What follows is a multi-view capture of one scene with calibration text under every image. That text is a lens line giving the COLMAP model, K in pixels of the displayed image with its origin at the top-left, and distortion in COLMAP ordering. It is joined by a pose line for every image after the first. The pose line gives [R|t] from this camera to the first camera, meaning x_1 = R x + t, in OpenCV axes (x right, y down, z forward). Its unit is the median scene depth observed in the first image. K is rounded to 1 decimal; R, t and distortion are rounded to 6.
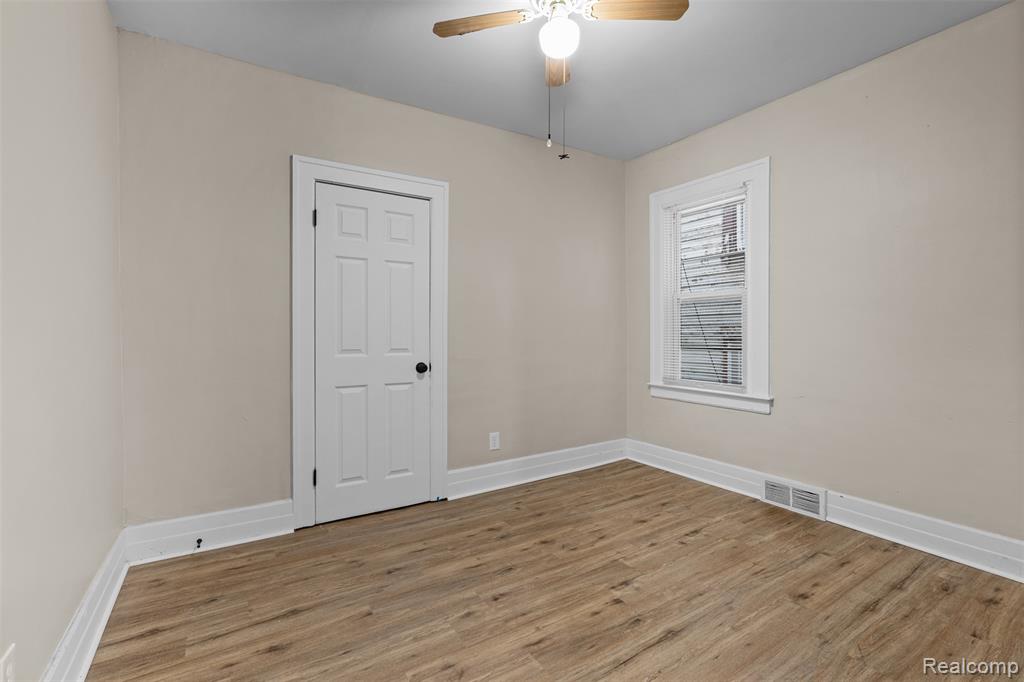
lens RADIAL K [[460.6, 0, 520.6], [0, 460.6, 334.8], [0, 0, 1]] dist [0.000263, 0.001102]
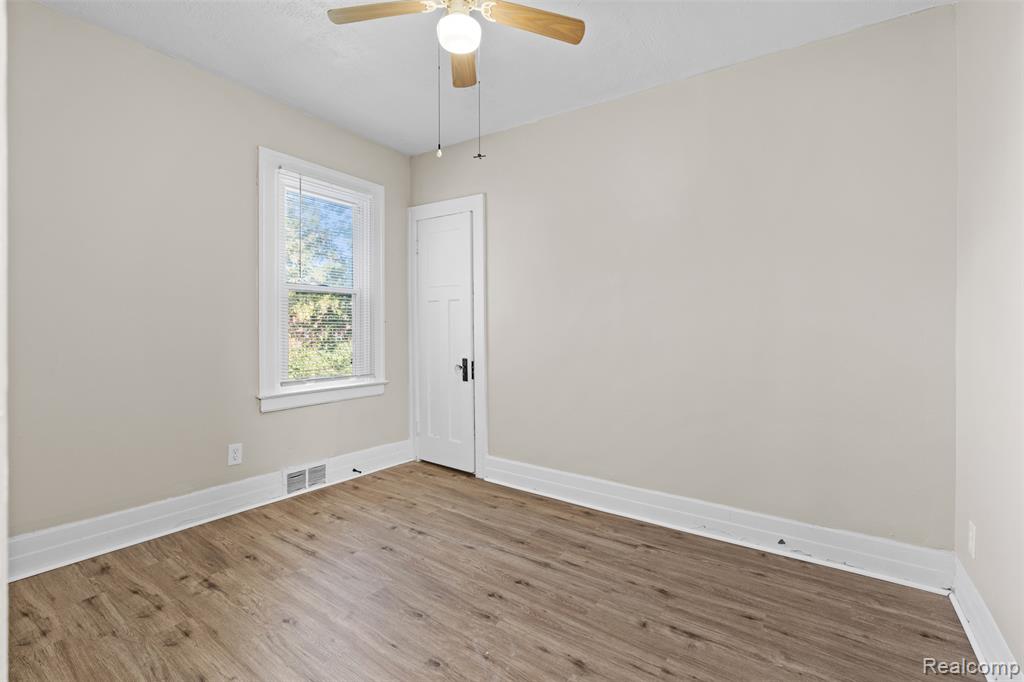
lens RADIAL K [[460.6, 0, 516.5], [0, 460.6, 334.1], [0, 0, 1]] dist [0.000263, 0.001102]
pose [[-0.371433, -0.018939, 0.928267, -0.675900], [0.002523, 0.999768, 0.021407, -0.011162], [-0.928456, 0.010294, -0.371299, 1.081442]]
